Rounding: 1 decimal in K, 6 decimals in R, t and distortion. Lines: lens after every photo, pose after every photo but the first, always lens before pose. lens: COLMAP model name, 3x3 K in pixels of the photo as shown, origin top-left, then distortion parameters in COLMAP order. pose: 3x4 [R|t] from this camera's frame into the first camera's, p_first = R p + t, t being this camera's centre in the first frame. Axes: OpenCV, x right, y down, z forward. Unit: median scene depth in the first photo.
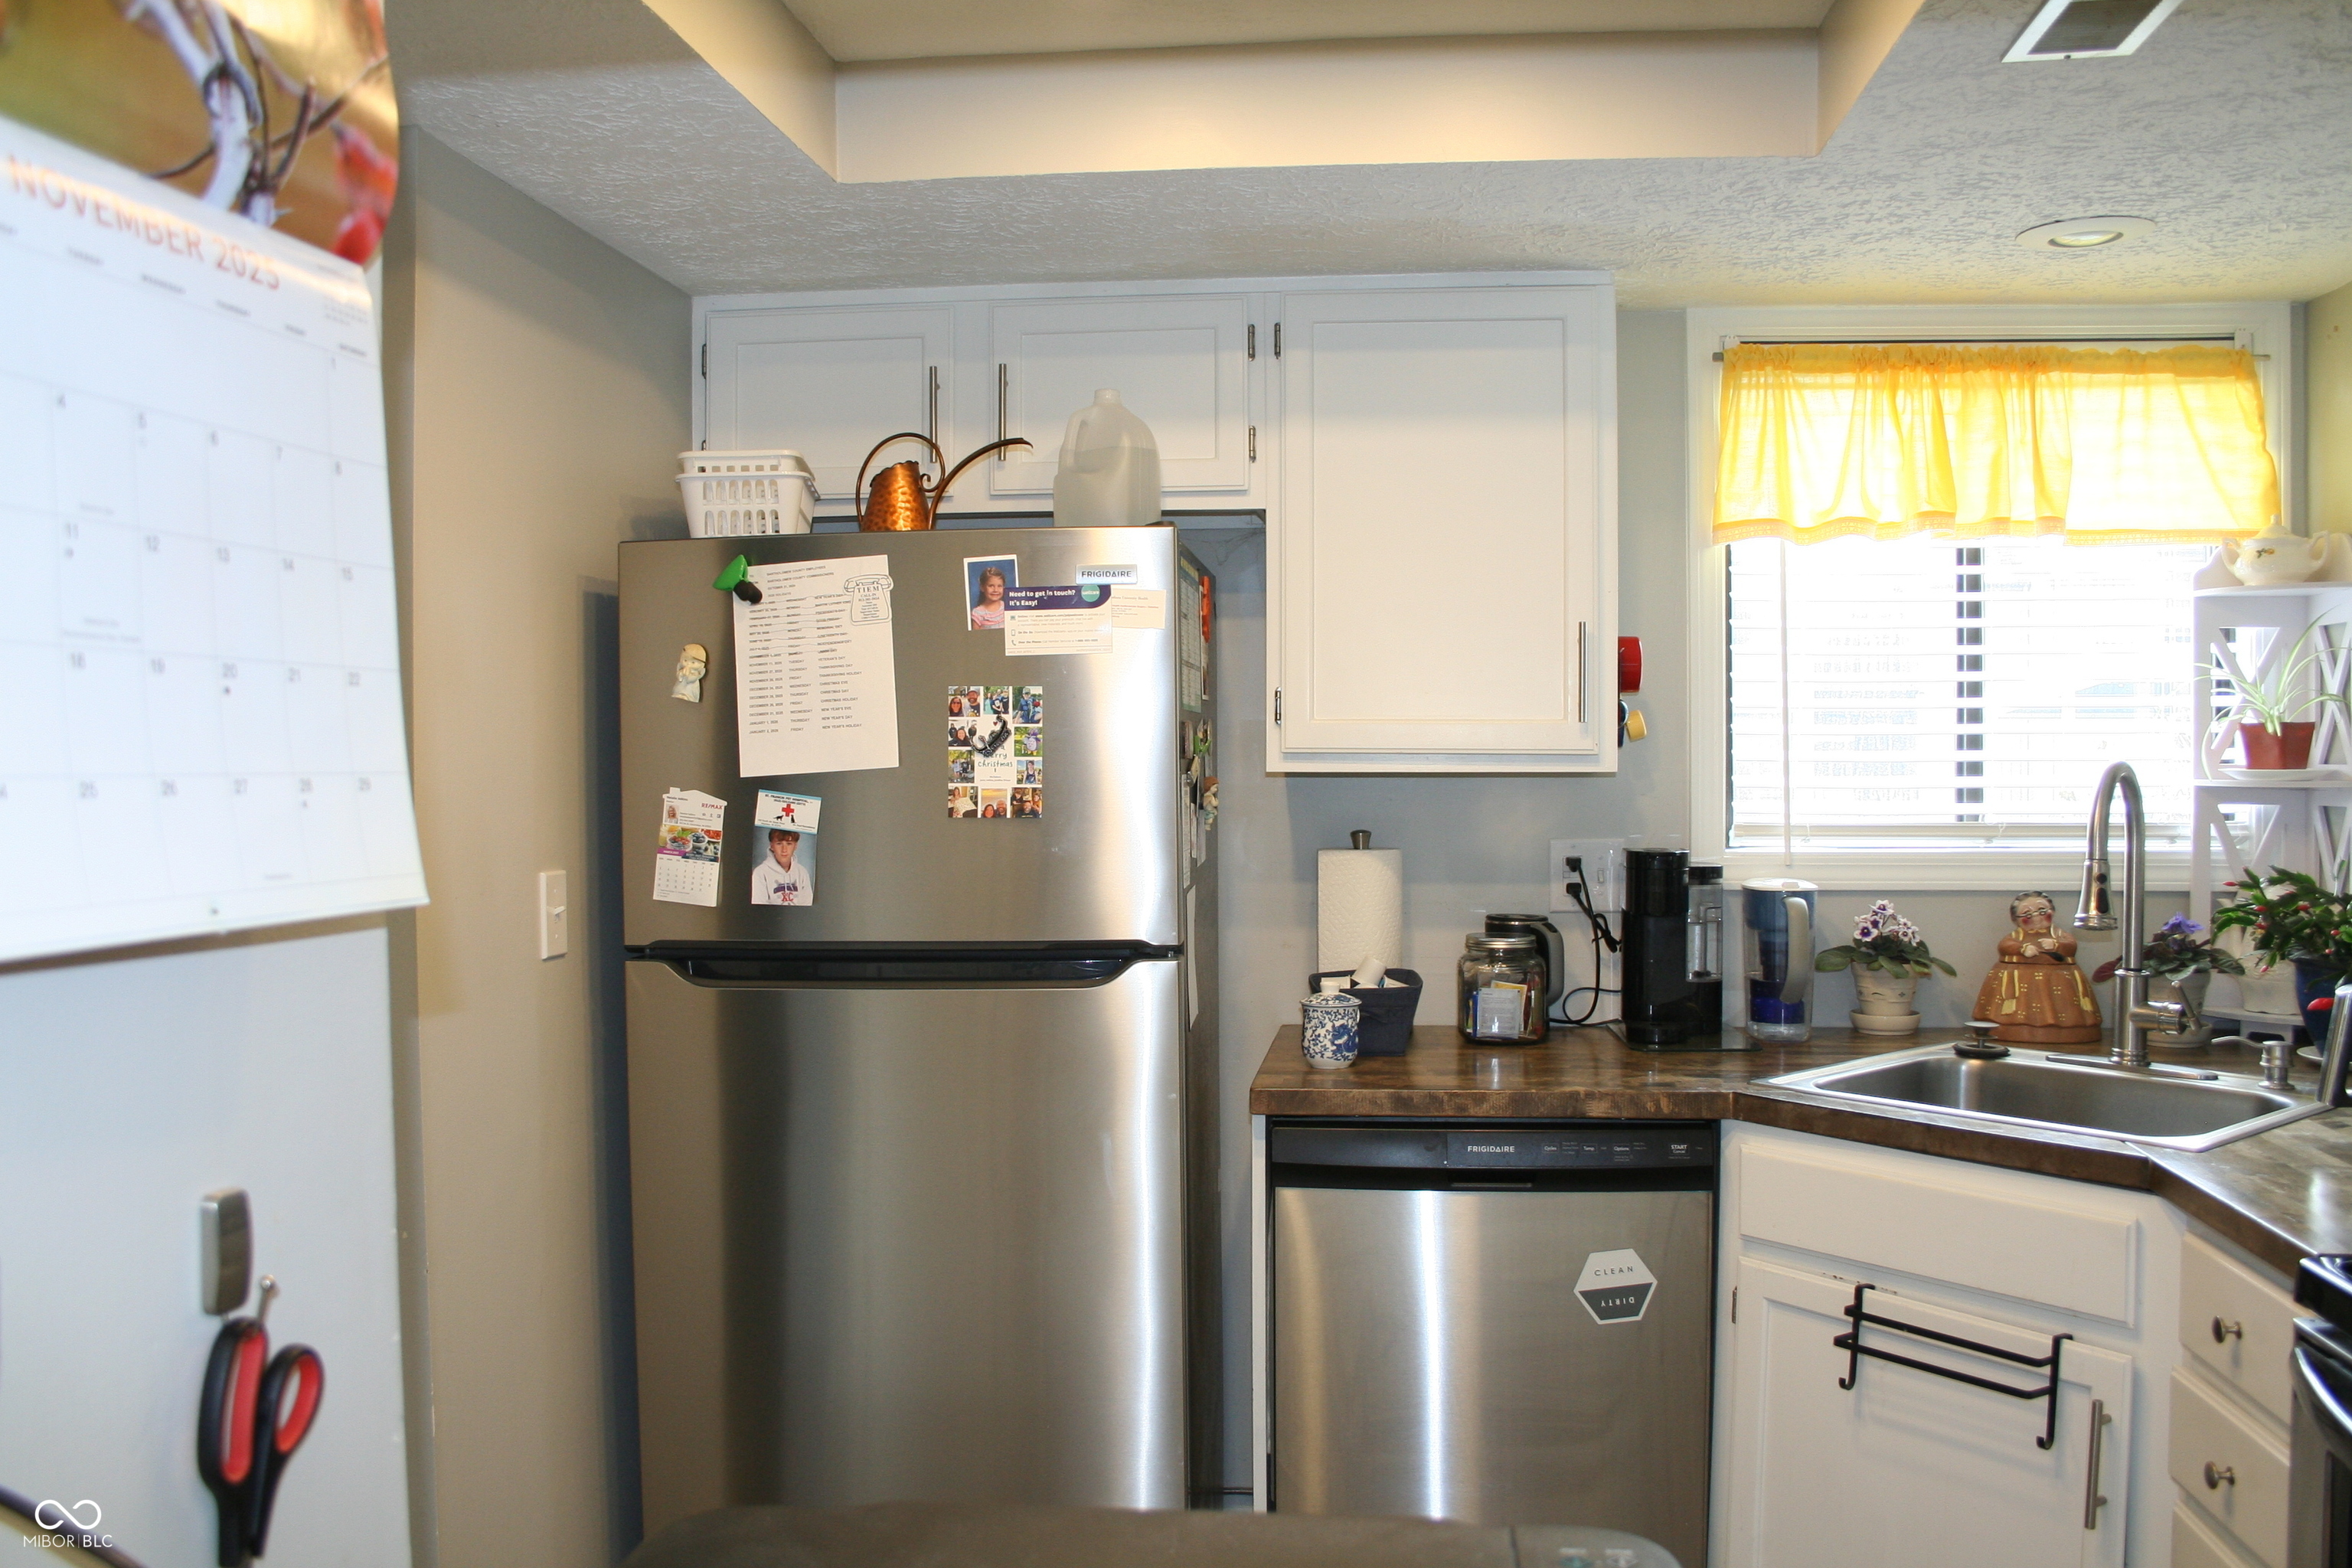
lens RADIAL K [[1963.4, 0, 1208.7], [0, 1963.4, 790.8], [0, 0, 1]] dist [-0.129230, 0.097963]
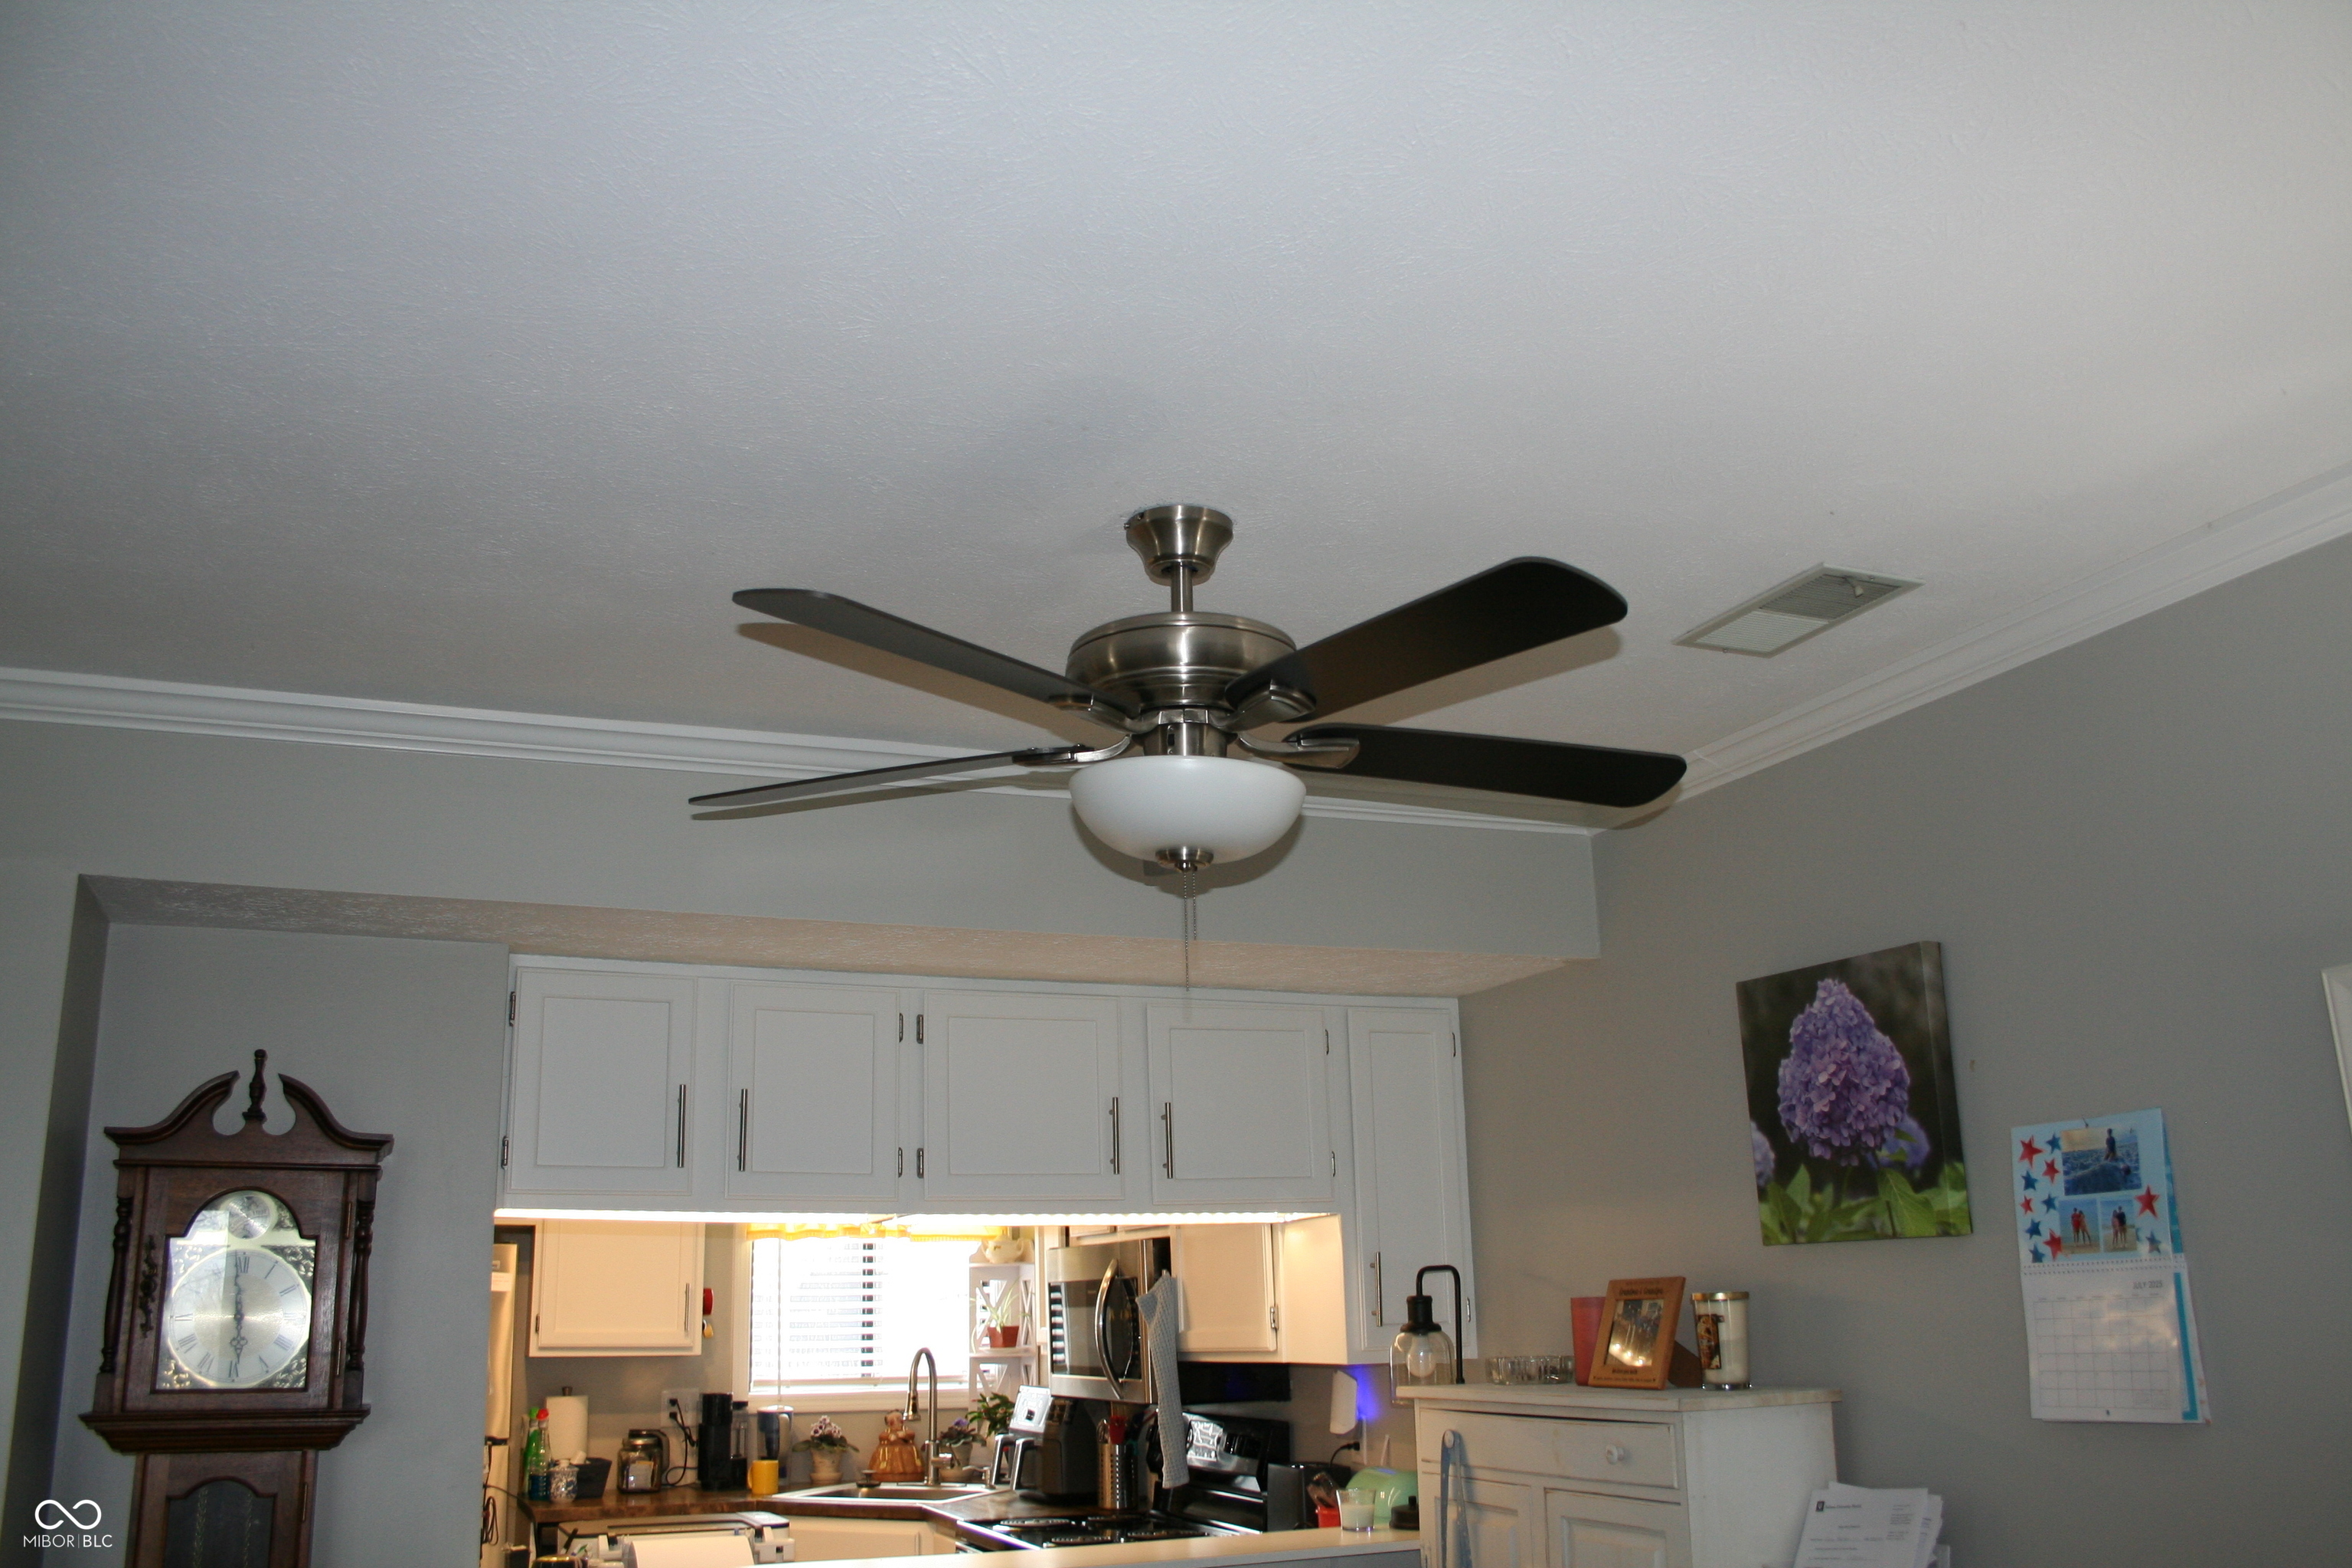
lens RADIAL K [[1963.4, 0, 1208.7], [0, 1963.4, 790.8], [0, 0, 1]] dist [-0.129230, 0.097963]
pose [[0.872962, 0.110431, 0.475124, -0.354406], [0.029628, 0.960234, -0.277620, -0.000033], [-0.486888, 0.256428, 0.834976, -1.115838]]
